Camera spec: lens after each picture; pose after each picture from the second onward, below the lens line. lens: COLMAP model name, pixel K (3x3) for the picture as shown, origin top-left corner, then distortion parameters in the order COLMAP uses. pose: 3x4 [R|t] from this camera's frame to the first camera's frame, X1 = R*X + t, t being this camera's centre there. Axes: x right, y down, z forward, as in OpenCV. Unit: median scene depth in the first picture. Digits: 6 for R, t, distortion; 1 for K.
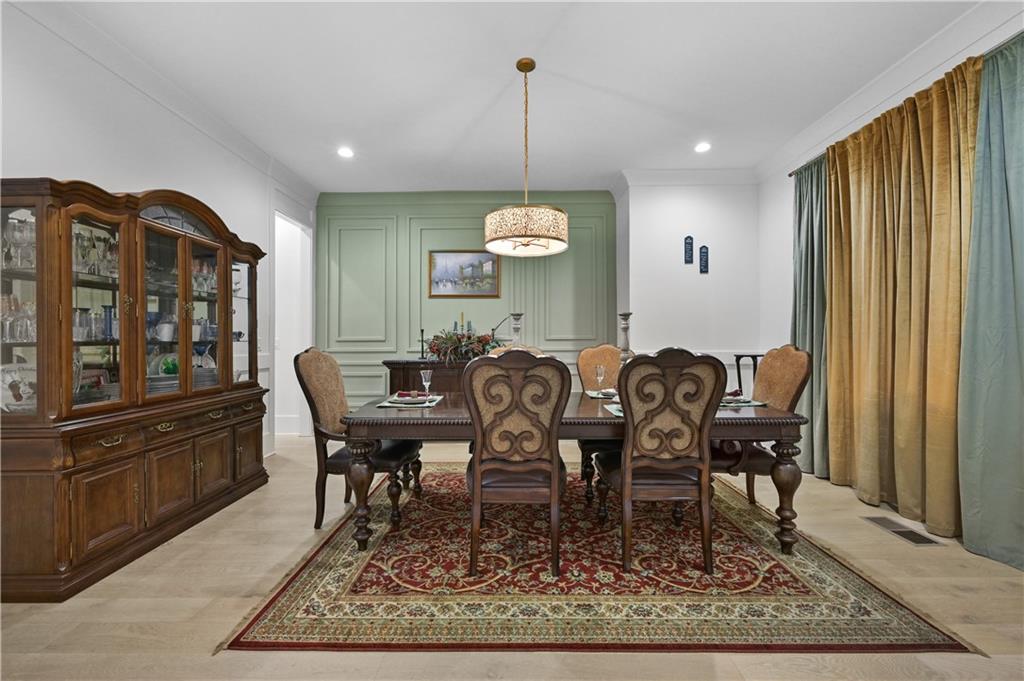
lens RADIAL K [[406.6, 0, 515.9], [0, 406.6, 340.1], [0, 0, 1]] dist [0.001688, 0.000014]
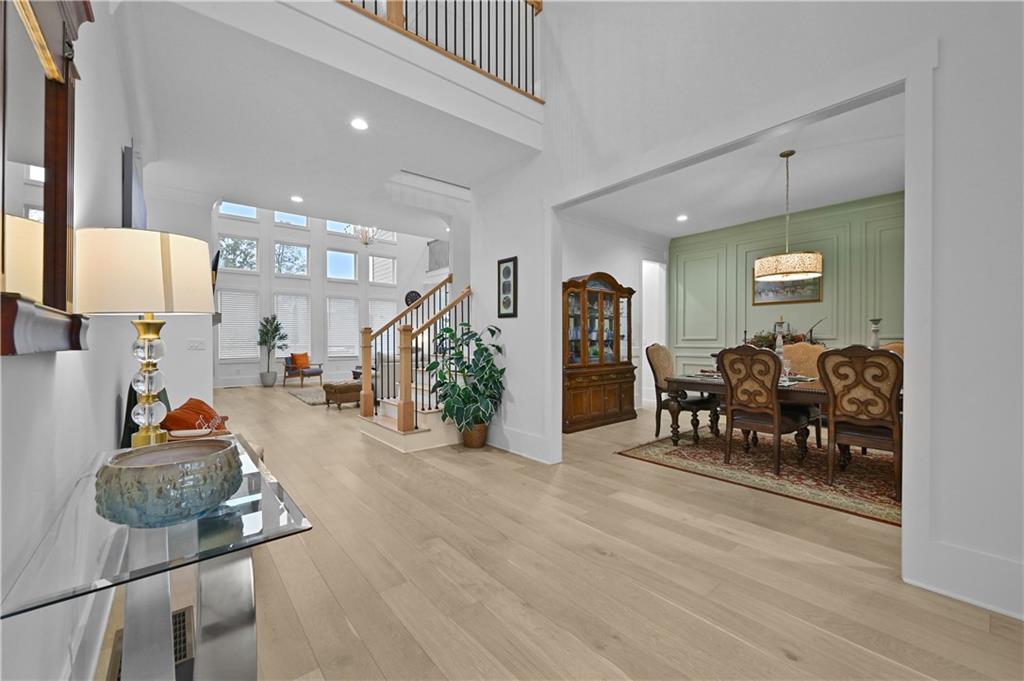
lens RADIAL K [[406.6, 0, 513.7], [0, 406.6, 338.9], [0, 0, 1]] dist [0.001688, 0.000014]
pose [[0.645710, -0.000725, -0.763582, 0.529178], [0.001533, 0.999999, 0.000347, -0.004608], [0.763581, -0.001395, 0.645710, -0.738924]]
